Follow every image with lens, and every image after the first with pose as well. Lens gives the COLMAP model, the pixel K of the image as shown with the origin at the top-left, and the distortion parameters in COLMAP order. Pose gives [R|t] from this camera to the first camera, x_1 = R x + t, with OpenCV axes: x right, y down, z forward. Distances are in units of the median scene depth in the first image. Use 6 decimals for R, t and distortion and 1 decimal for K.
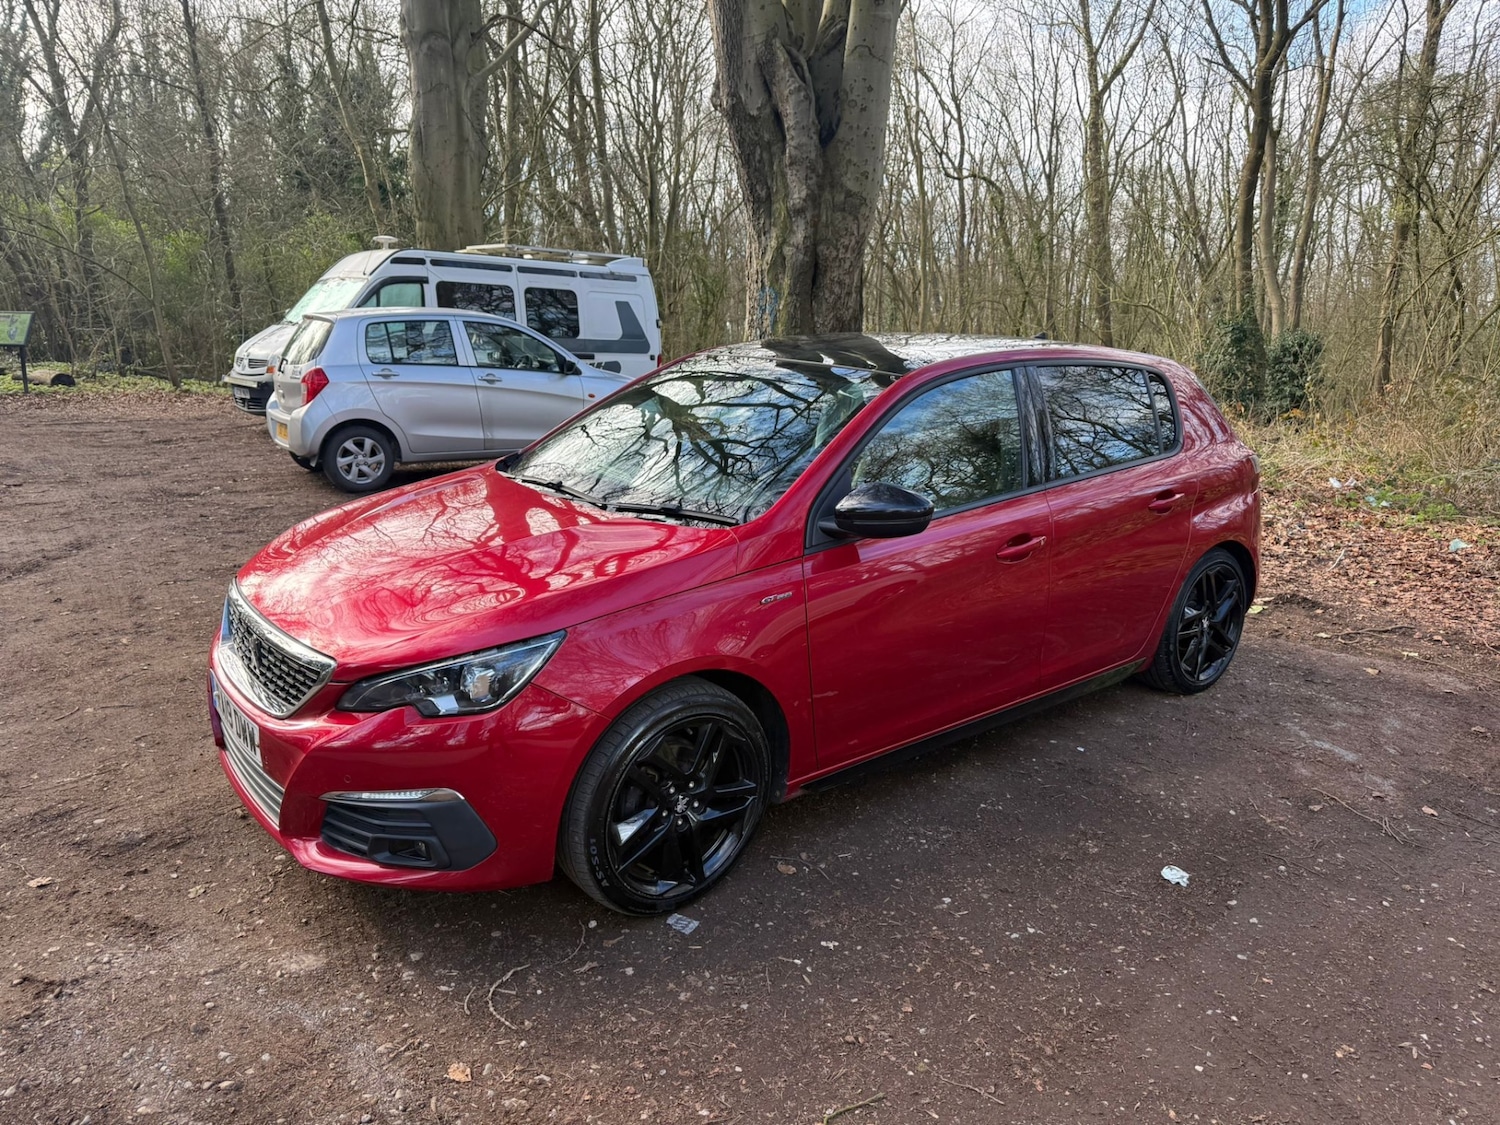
lens RADIAL K [[1055.8, 0, 743.9], [0, 1055.8, 567.6], [0, 0, 1]] dist [0.164134, -0.285620]
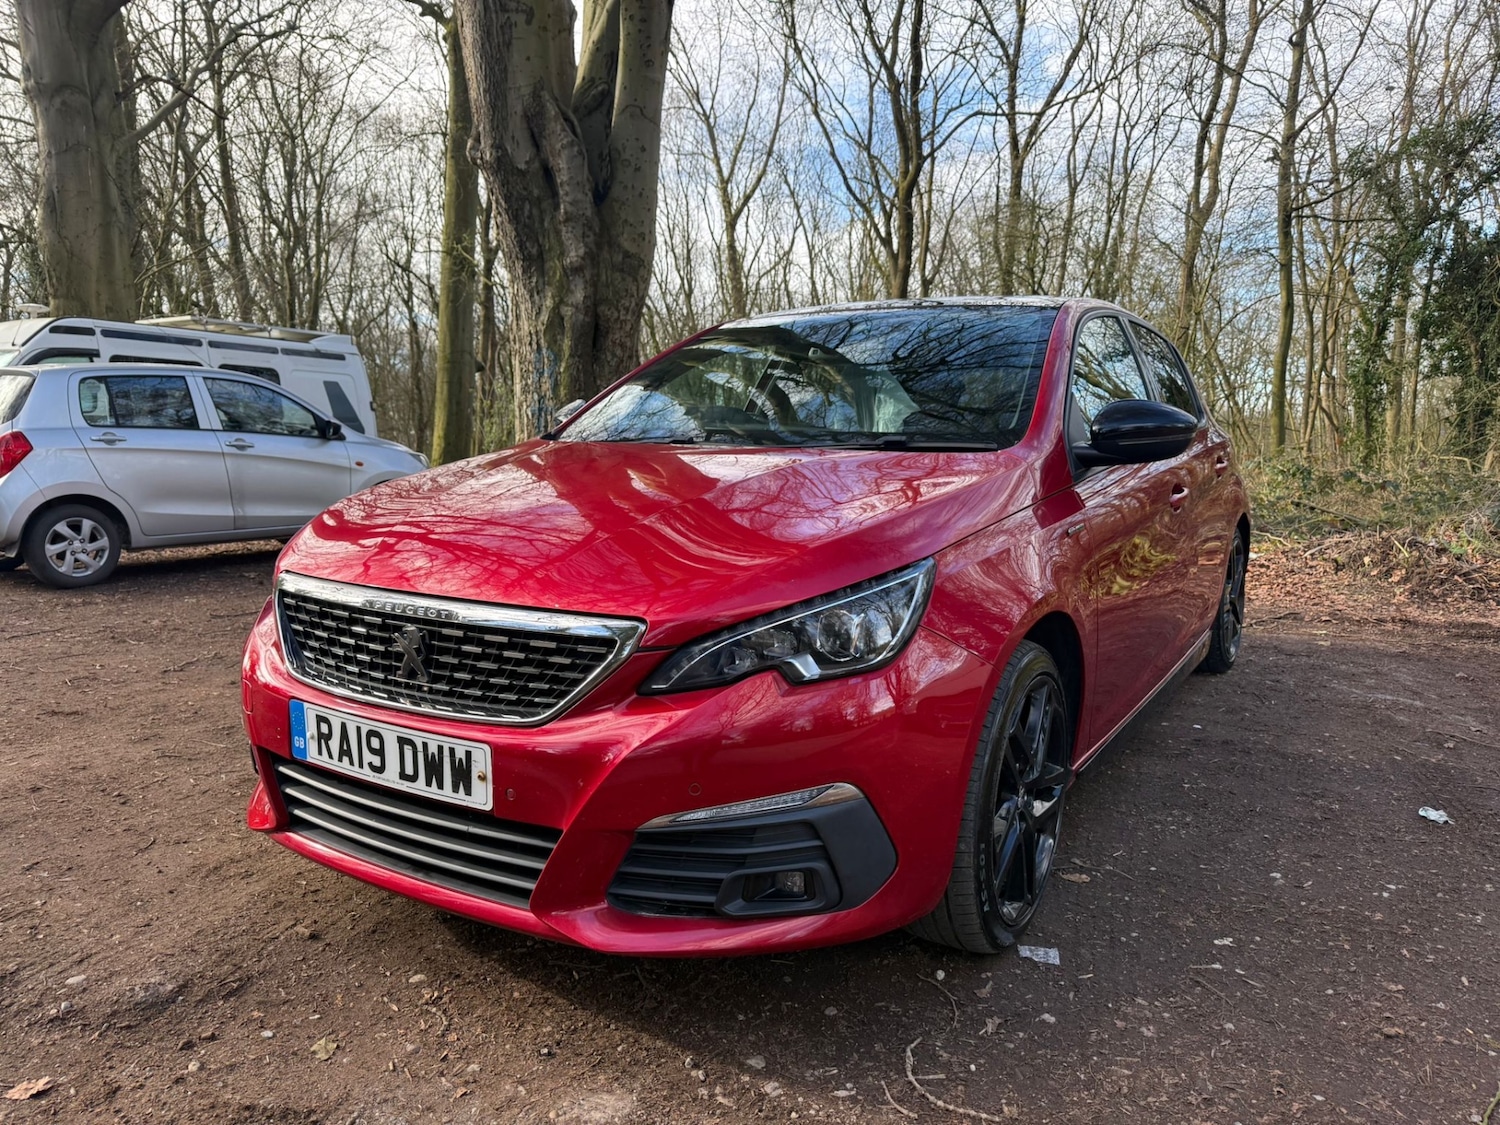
lens RADIAL K [[1081.5, 0, 753.5], [0, 1081.5, 568.1], [0, 0, 1]] dist [0.011910, -0.004354]
pose [[0.942968, -0.063921, 0.326689, -0.131717], [0.098223, 0.991124, -0.089588, 0.030381], [-0.318063, 0.116567, 0.940876, 0.085767]]
